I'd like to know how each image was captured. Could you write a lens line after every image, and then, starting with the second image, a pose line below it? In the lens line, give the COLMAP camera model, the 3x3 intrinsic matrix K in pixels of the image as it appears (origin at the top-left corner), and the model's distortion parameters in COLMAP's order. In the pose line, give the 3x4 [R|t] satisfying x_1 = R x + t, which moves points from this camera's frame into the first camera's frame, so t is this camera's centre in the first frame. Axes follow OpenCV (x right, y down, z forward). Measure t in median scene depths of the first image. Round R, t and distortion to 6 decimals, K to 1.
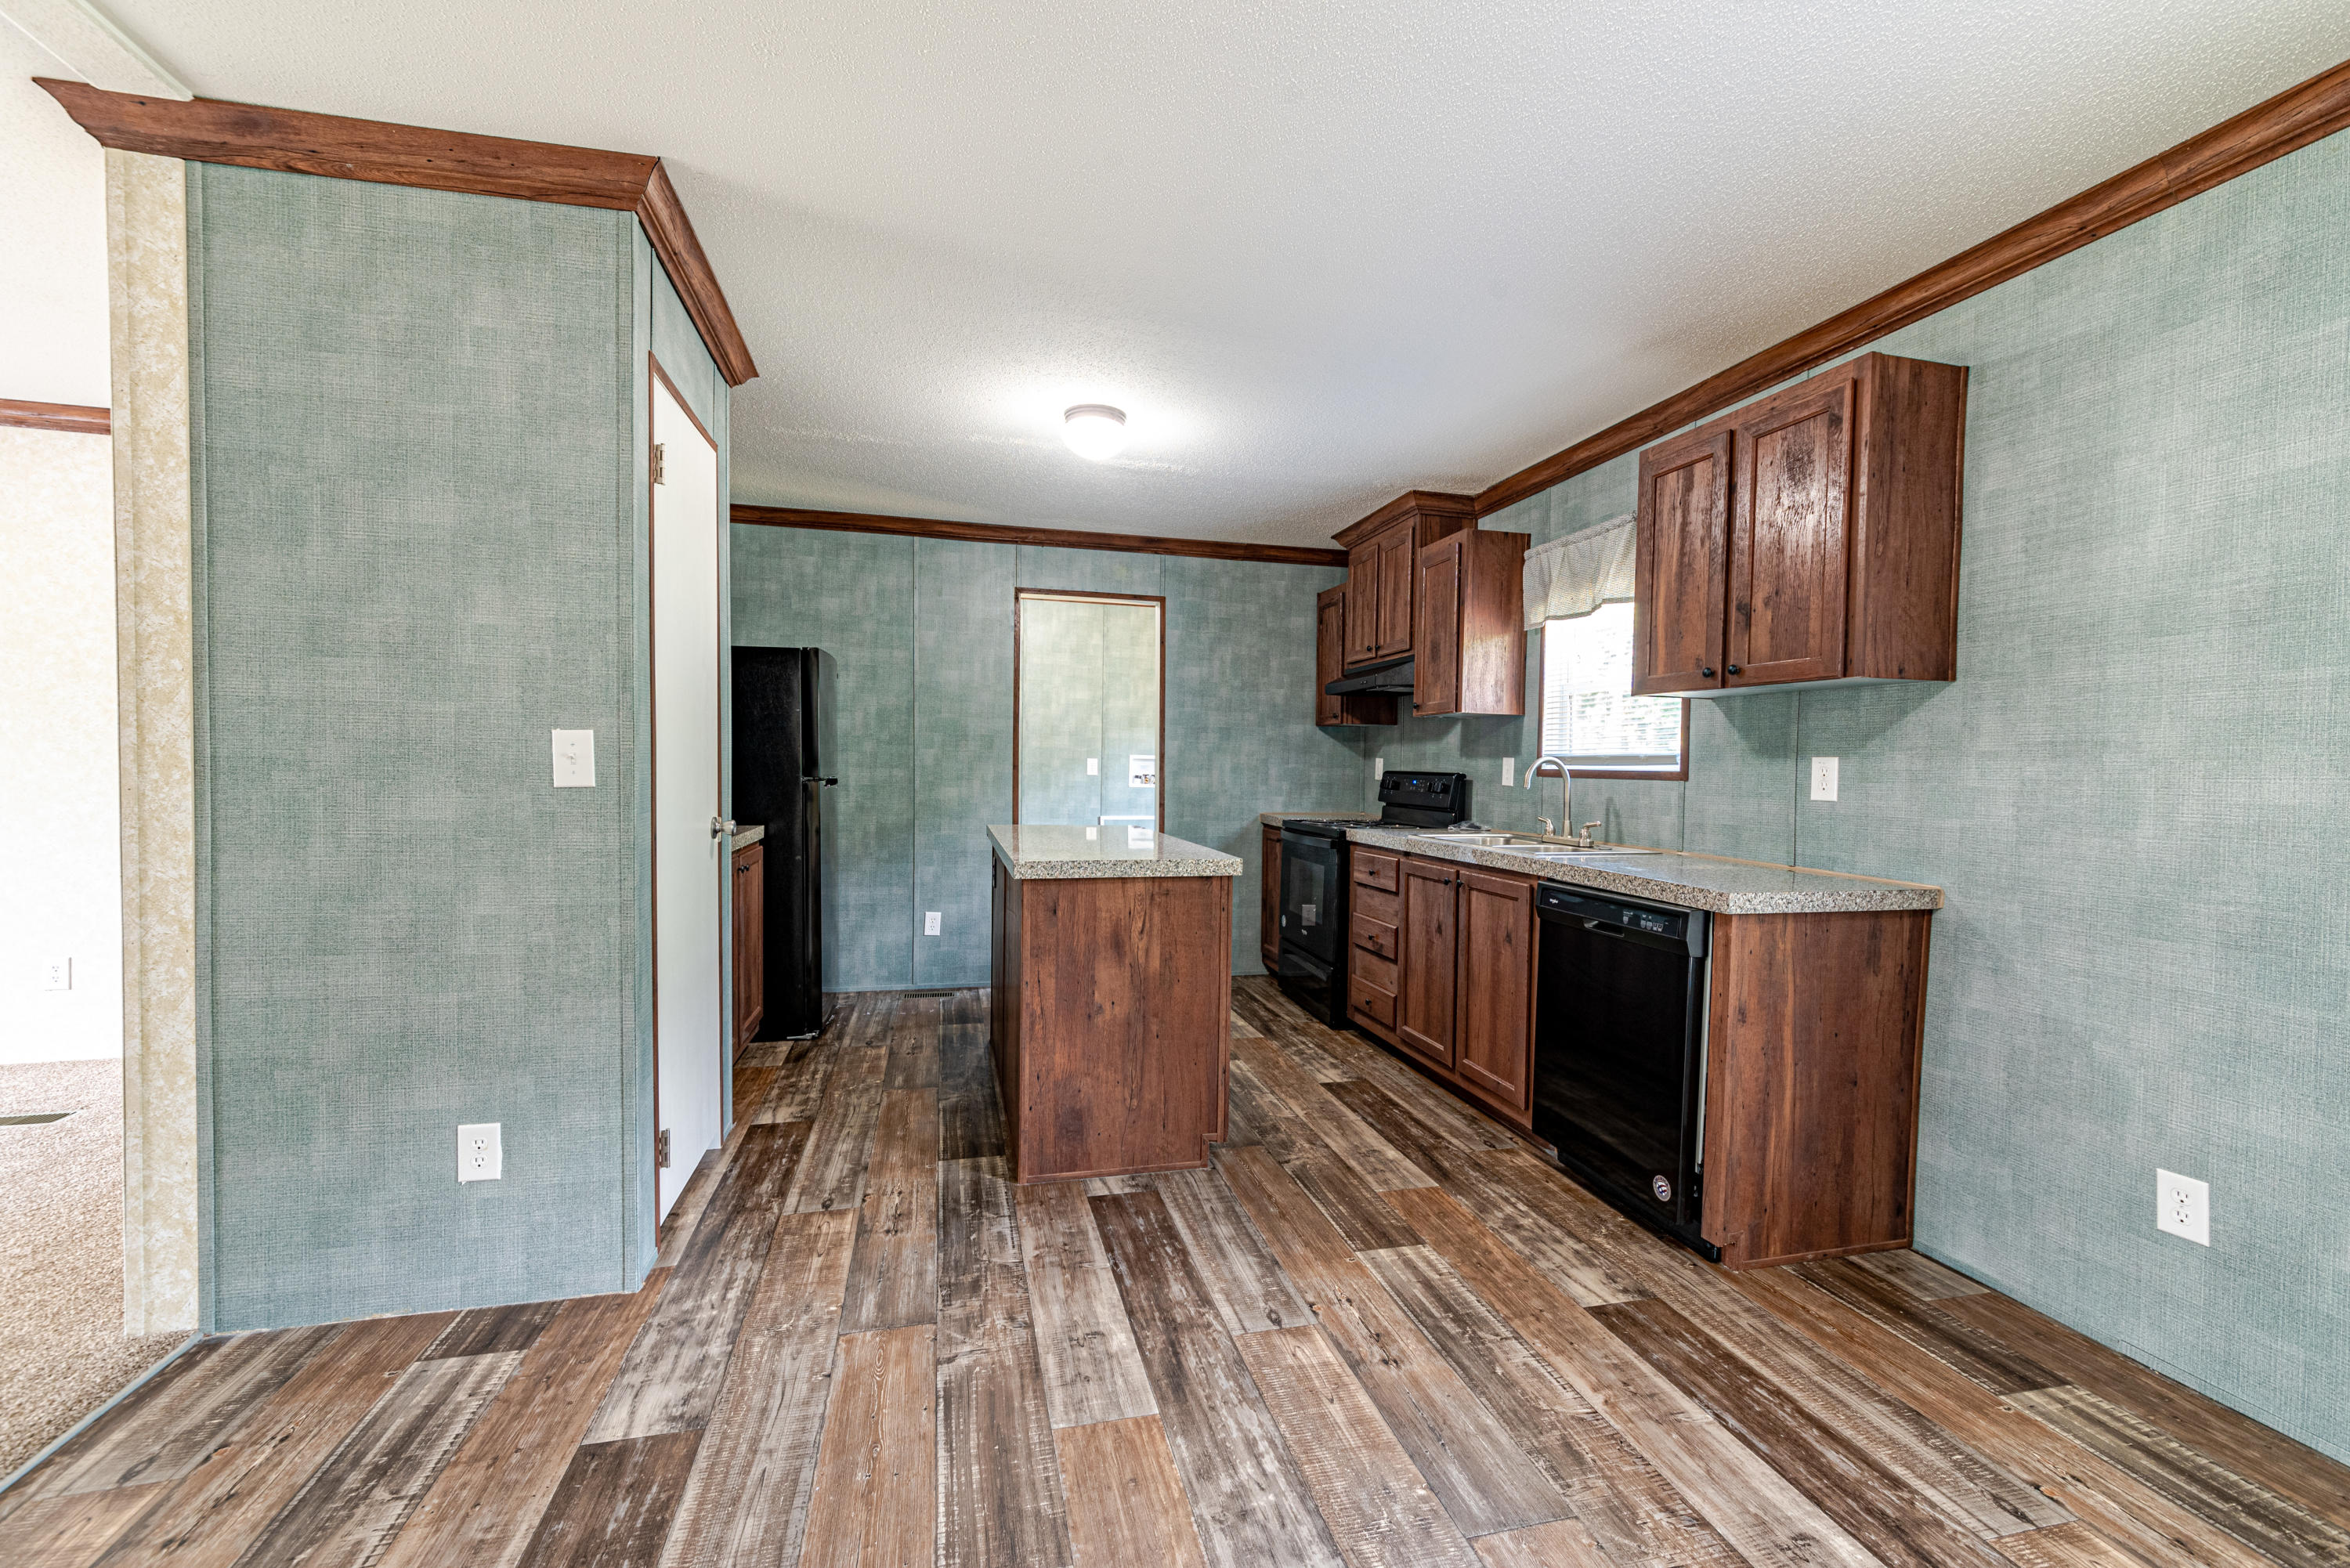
lens RADIAL K [[945.2, 0, 1170.9], [0, 945.2, 793.9], [0, 0, 1]] dist [-0.005659, 0.002397]
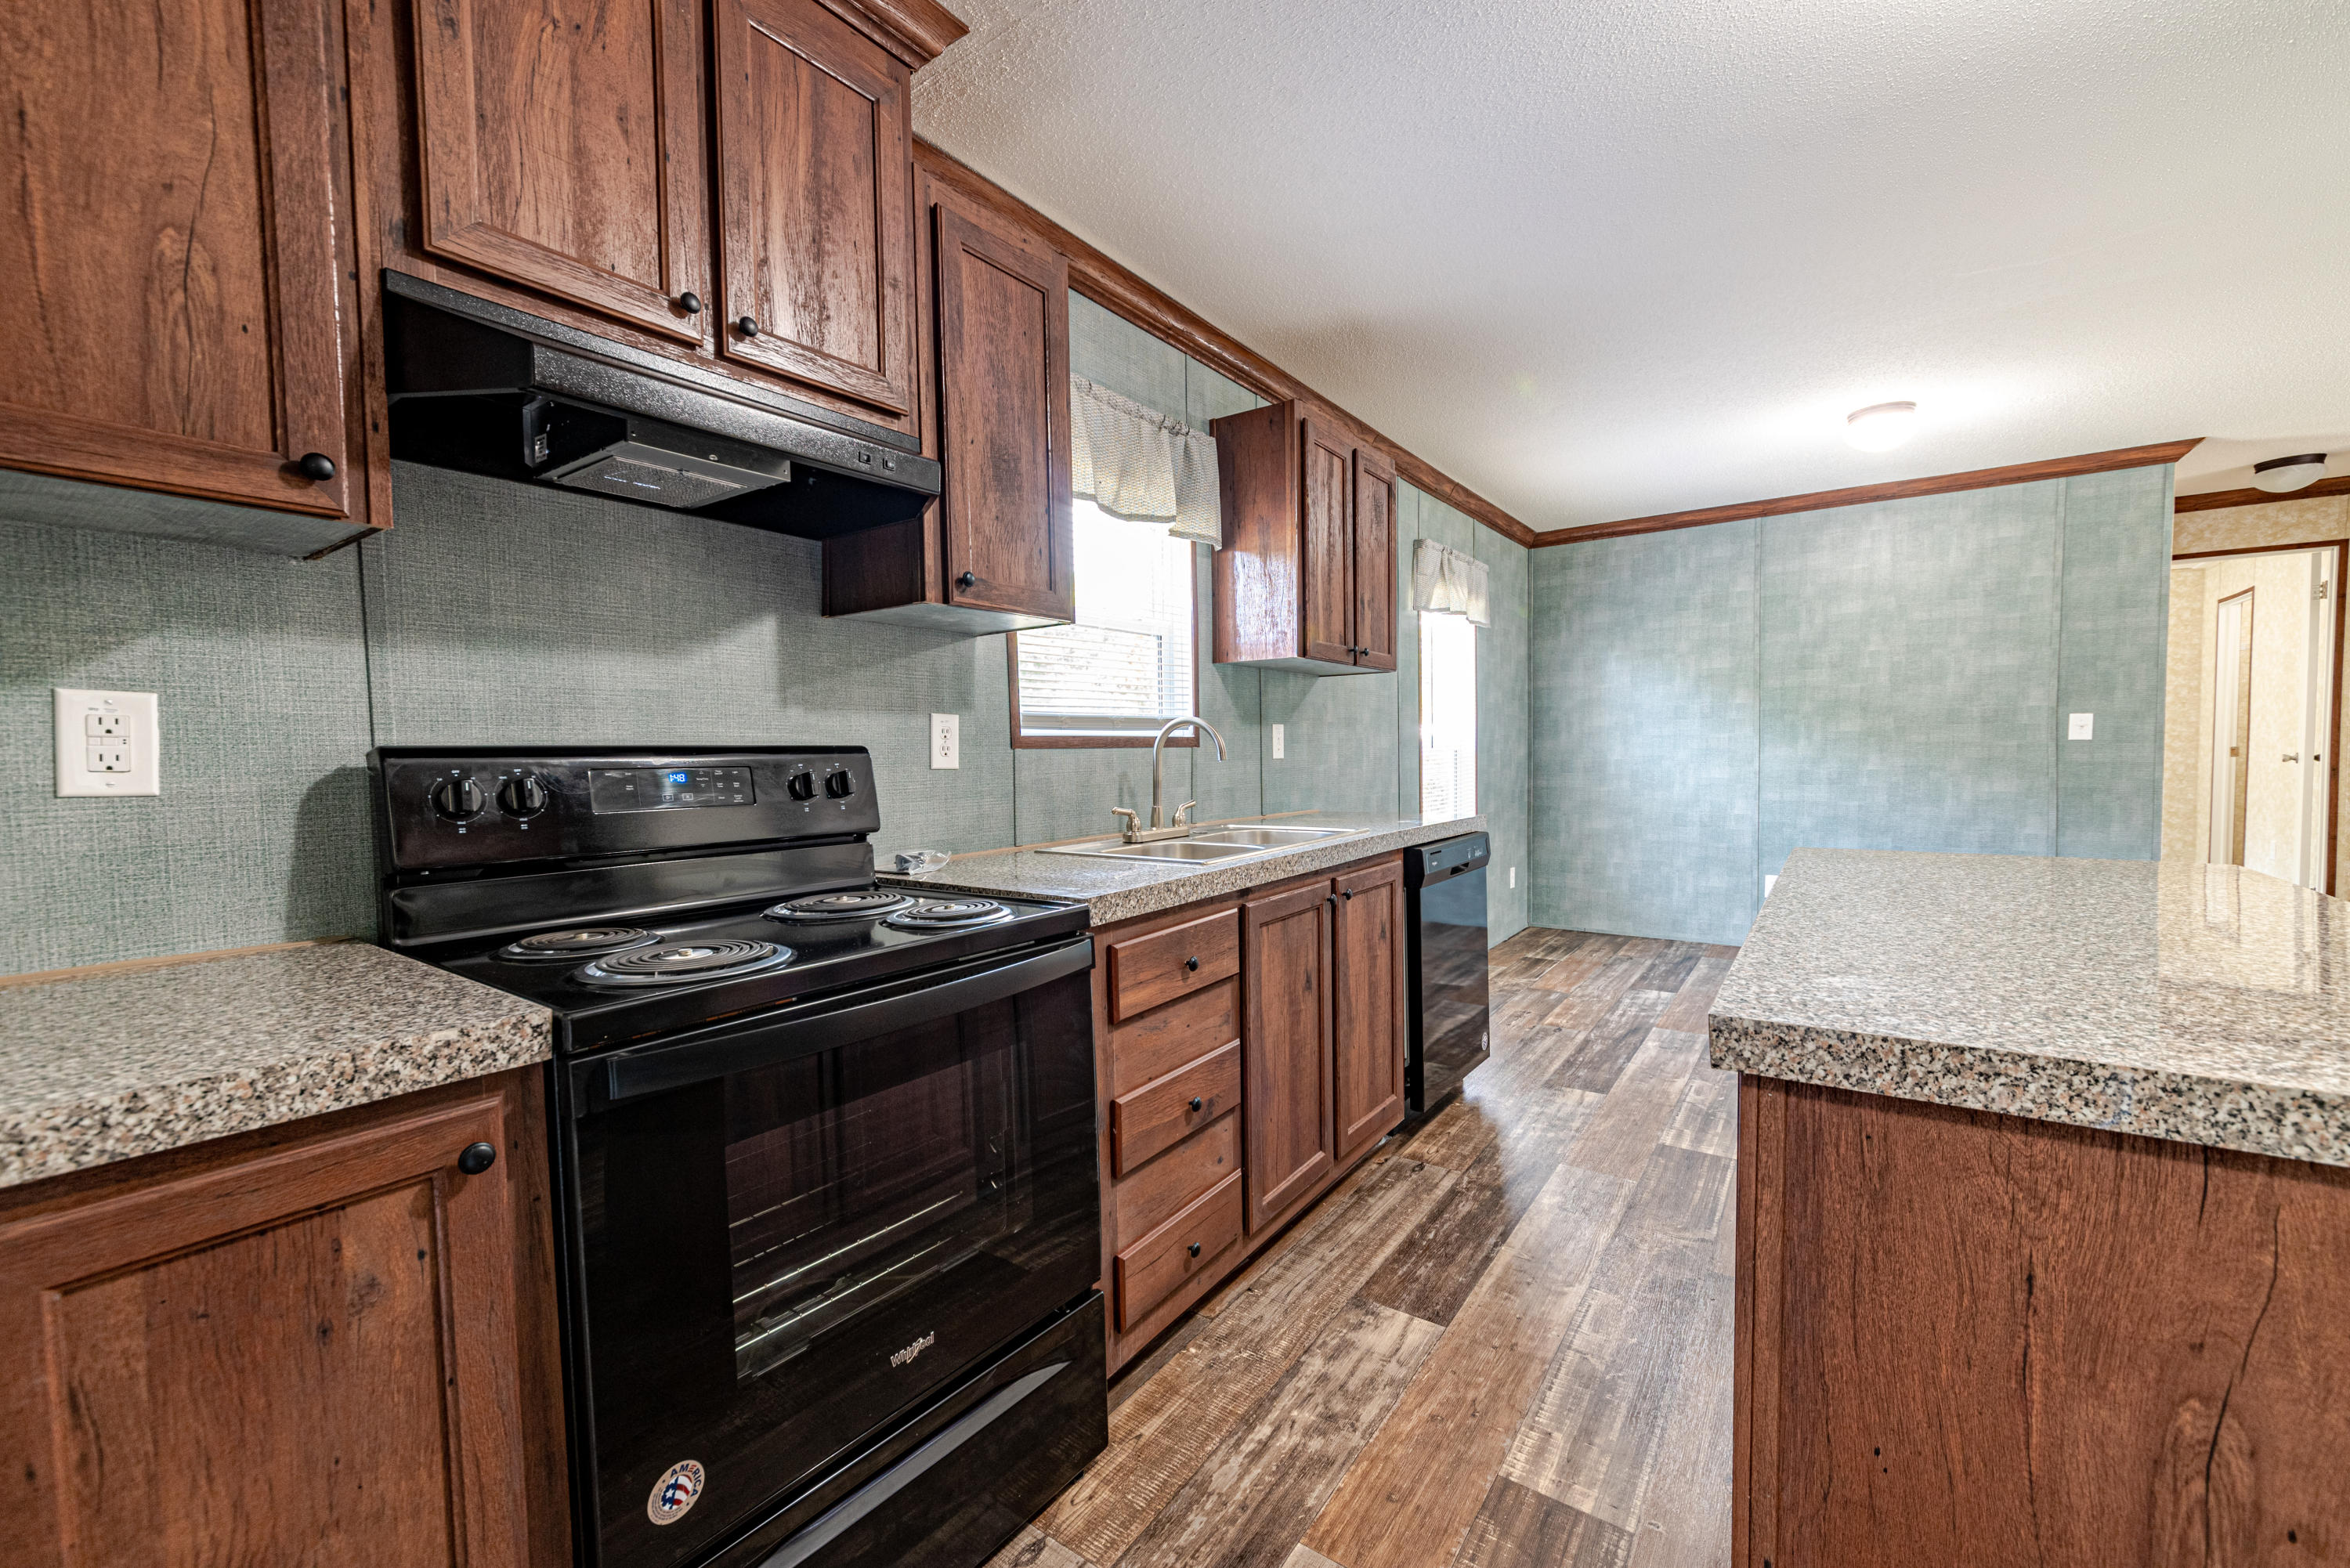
lens RADIAL K [[945.2, 0, 1161.9], [0, 945.2, 808.7], [0, 0, 1]] dist [-0.005659, 0.002397]
pose [[-0.644699, -0.052342, 0.762642, -0.166677], [0.029674, 0.995188, 0.093387, -0.047412], [-0.763860, 0.082837, -0.640044, 1.863307]]
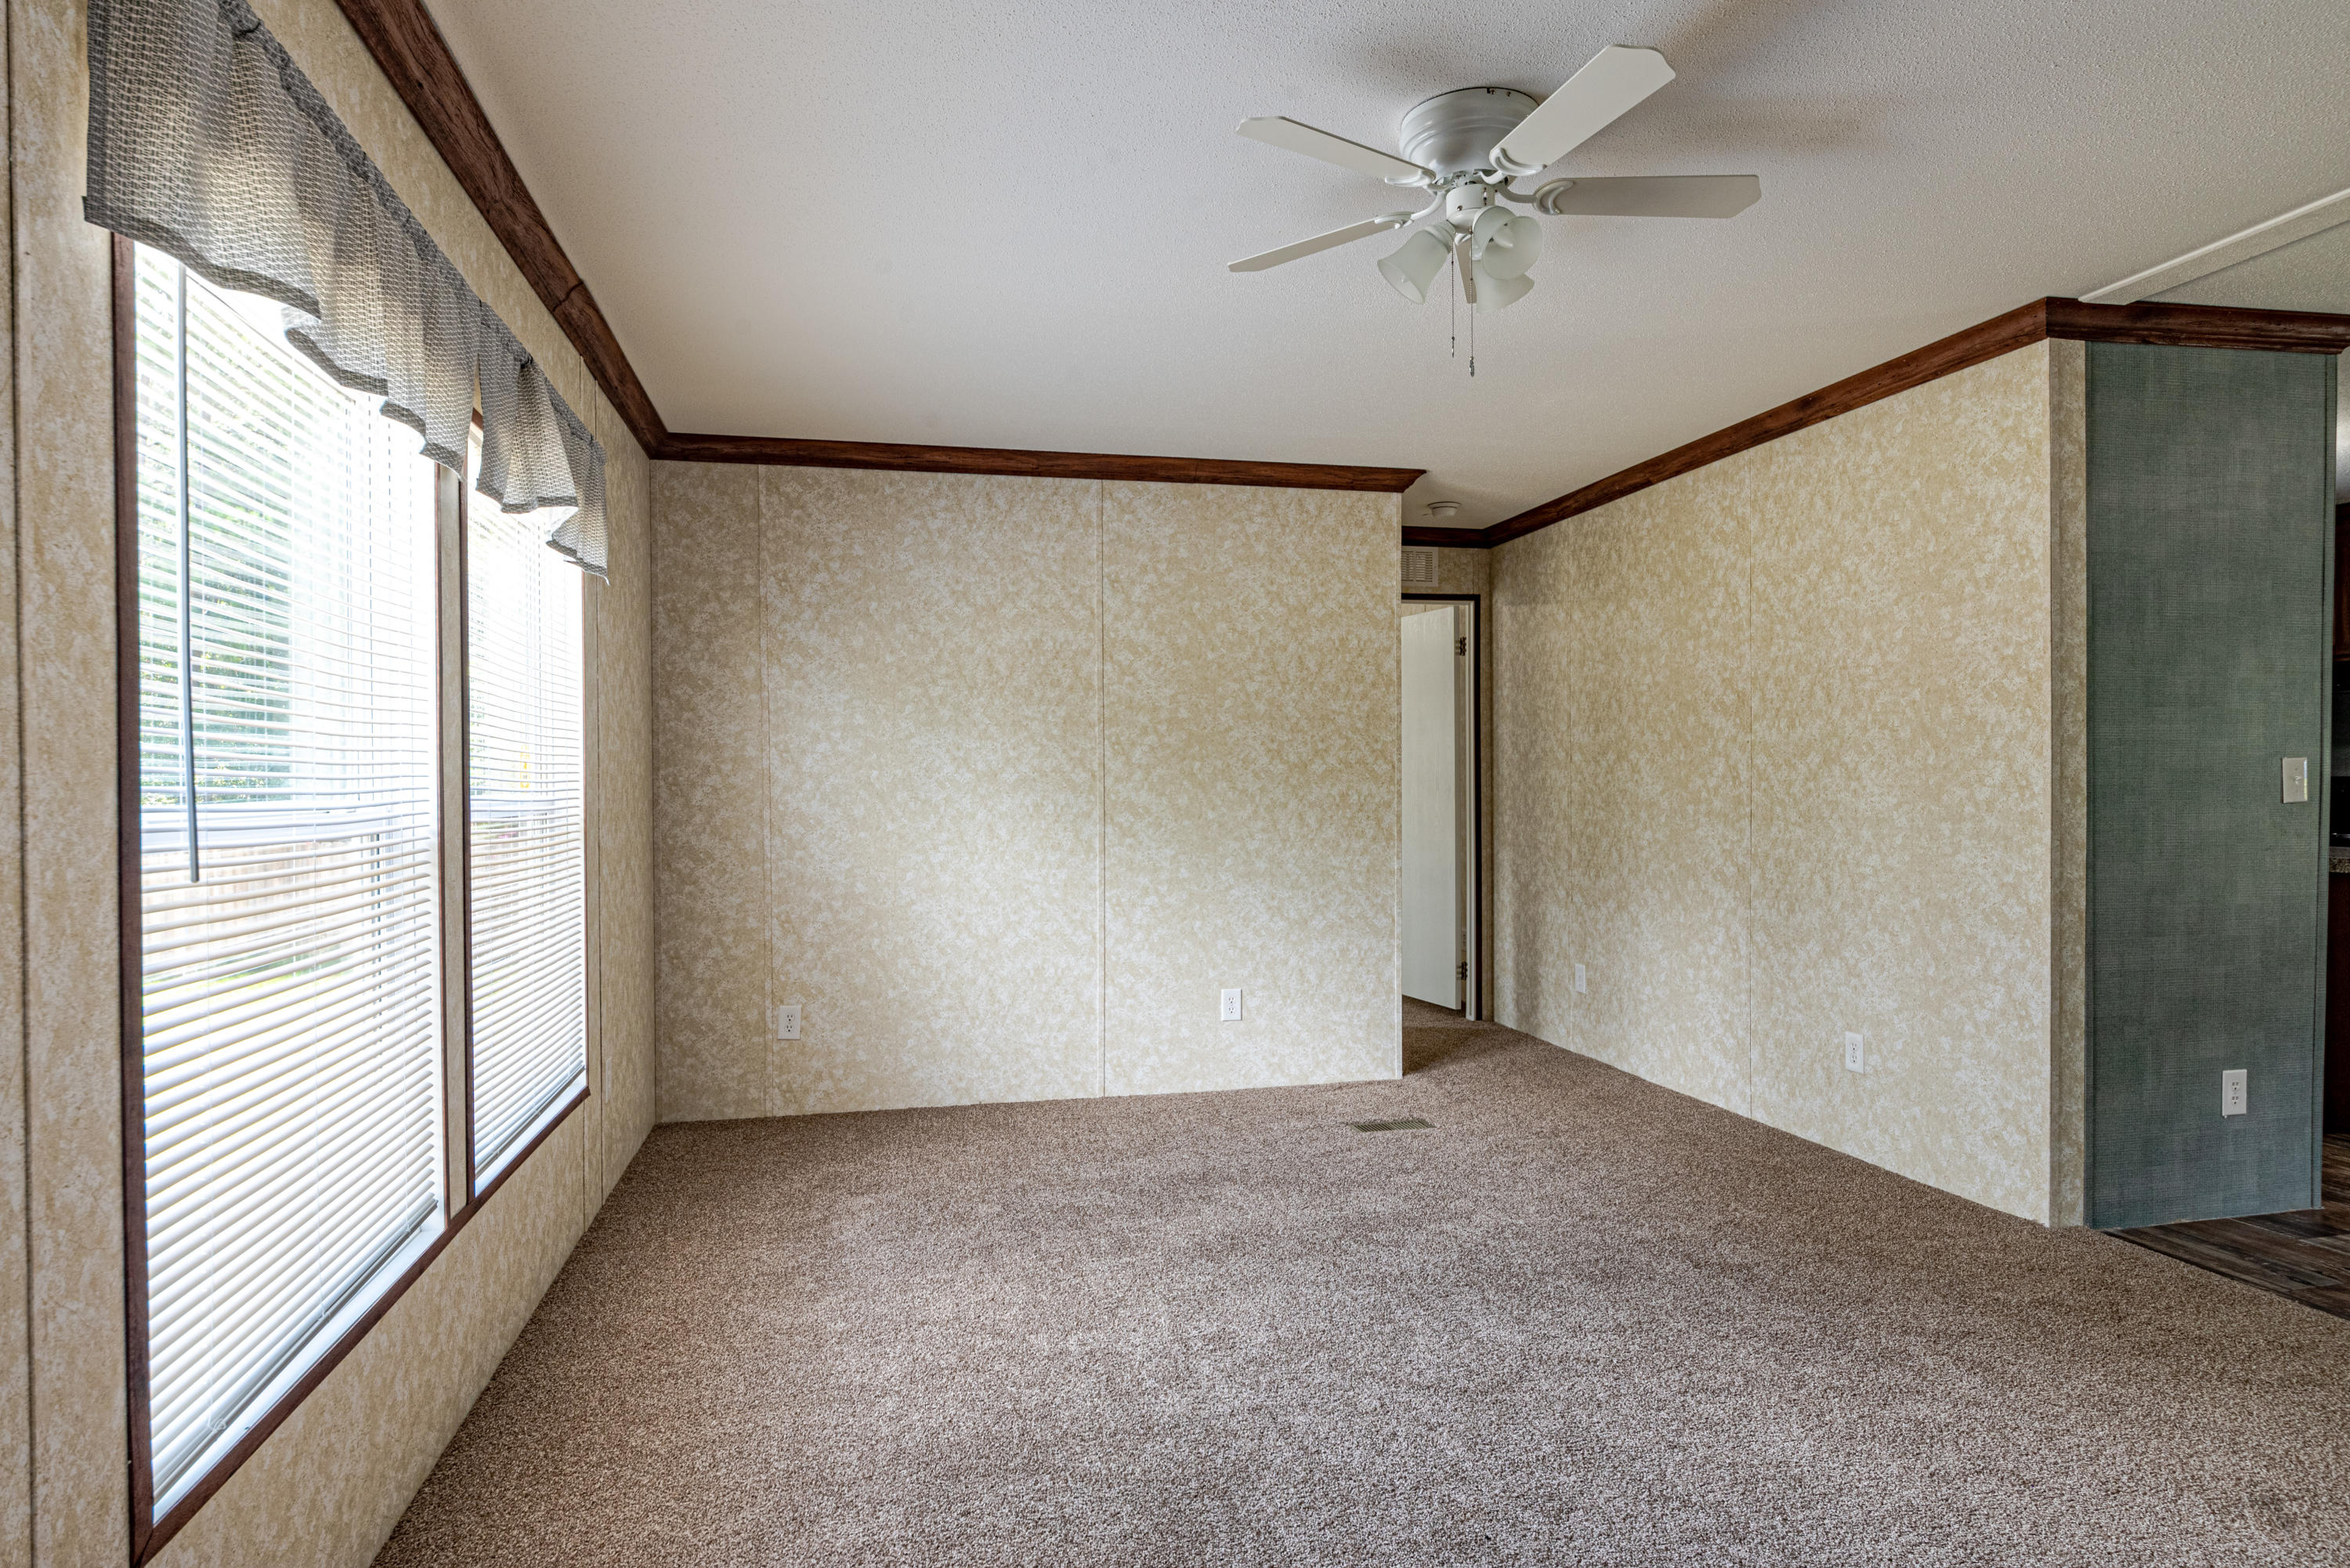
lens RADIAL K [[1349.2, 0, 1183.1], [0, 1349.2, 796.3], [0, 0, 1]] dist [-0.012117, 0.001580]
pose [[0.999460, -0.025214, -0.021061, -1.554599], [0.024776, 0.999476, -0.020806, -0.011325], [0.021574, 0.020273, 0.999562, -0.621534]]
